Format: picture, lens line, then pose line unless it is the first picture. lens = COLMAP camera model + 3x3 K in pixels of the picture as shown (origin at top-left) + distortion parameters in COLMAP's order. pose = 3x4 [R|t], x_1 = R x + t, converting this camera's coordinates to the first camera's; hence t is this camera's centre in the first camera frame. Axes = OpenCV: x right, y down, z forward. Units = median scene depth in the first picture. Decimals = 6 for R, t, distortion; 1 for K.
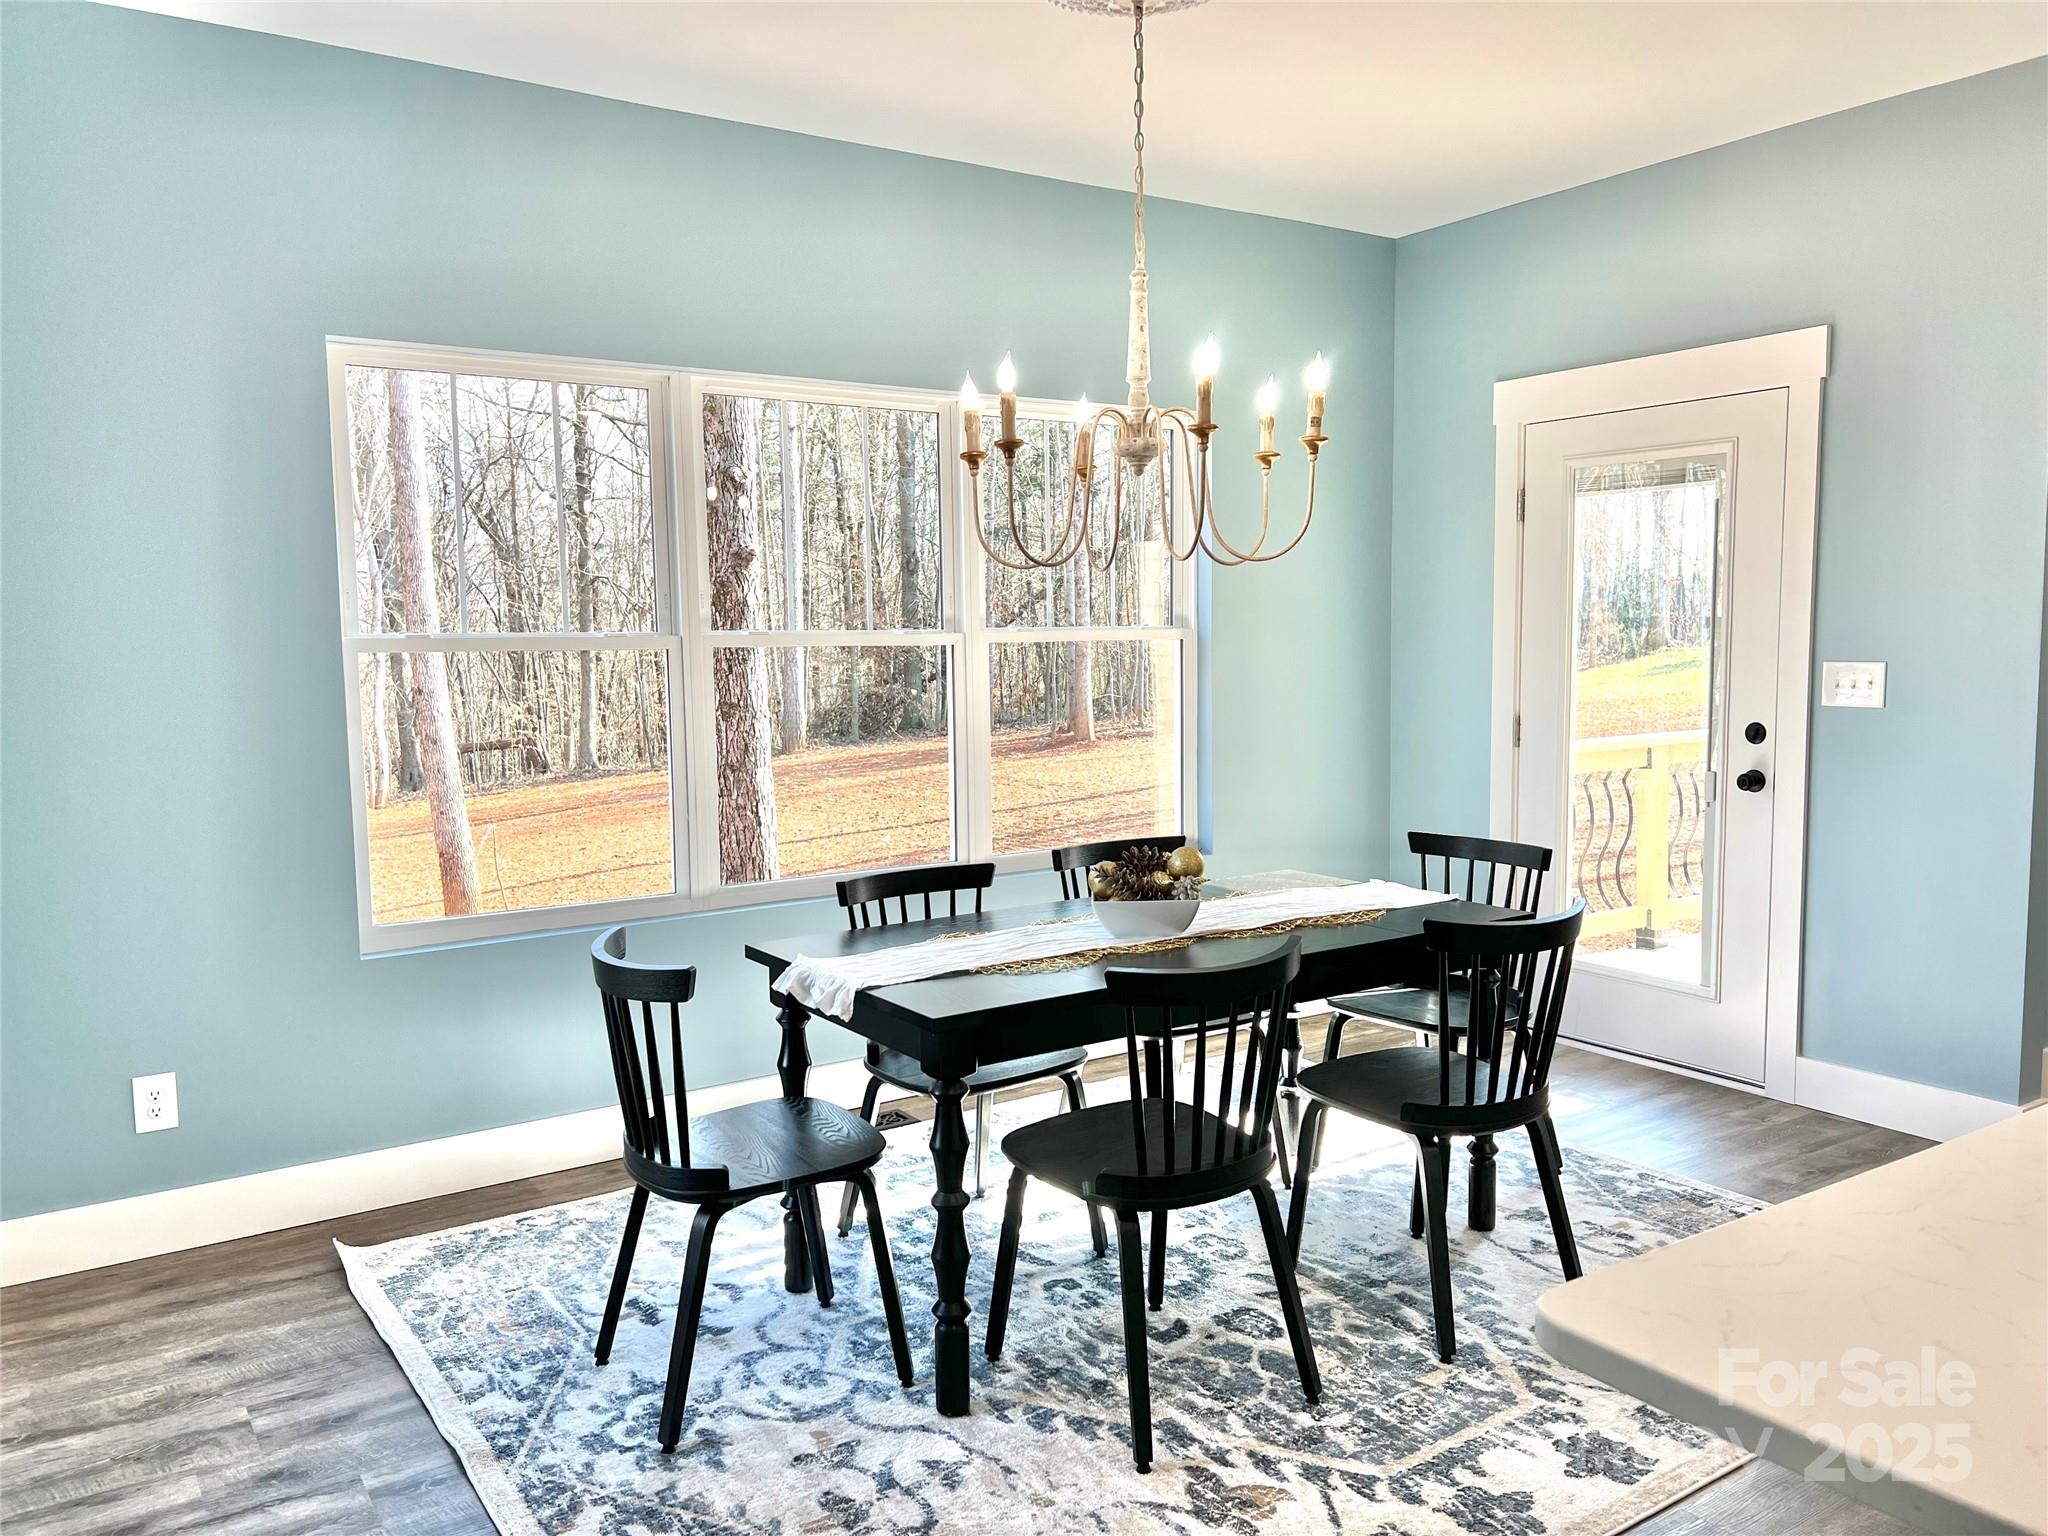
lens RADIAL K [[1587.6, 0, 1024.0], [0, 1587.6, 768.0], [0, 0, 1]] dist [0.129019, -0.283332]
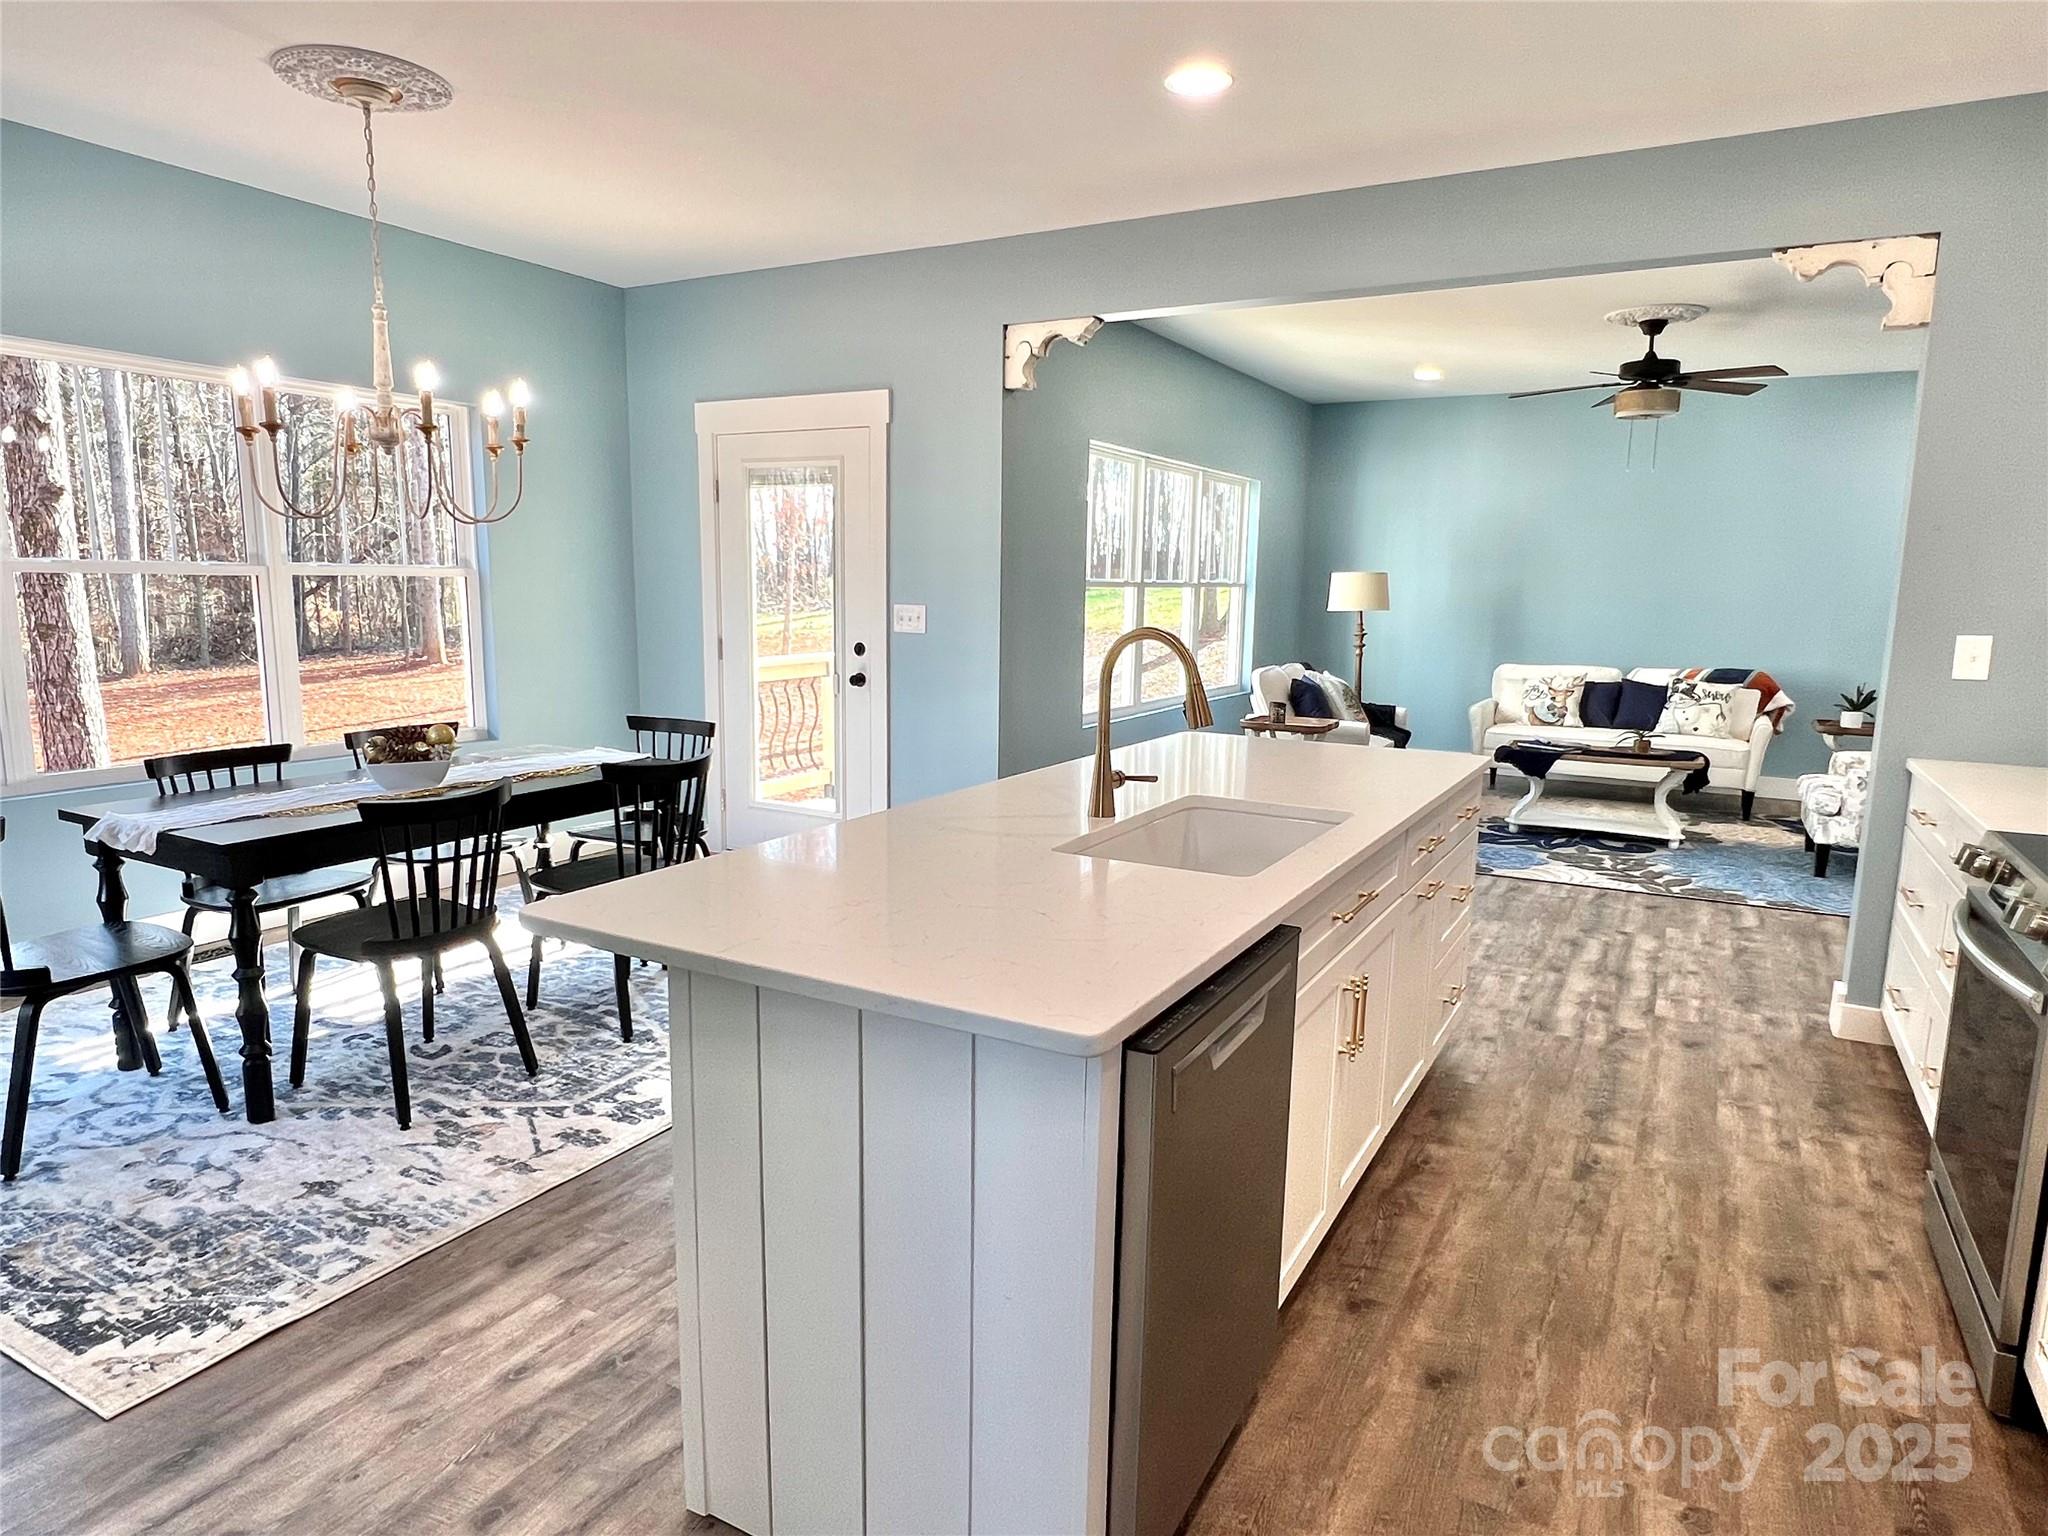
lens RADIAL K [[1248.9, 0, 1028.0], [0, 1248.9, 784.0], [0, 0, 1]] dist [0.005099, -0.002010]
pose [[0.890747, -0.046712, 0.452094, 0.067841], [0.011350, 0.996680, 0.080618, 0.020583], [-0.454359, -0.066679, 0.888320, -0.249581]]
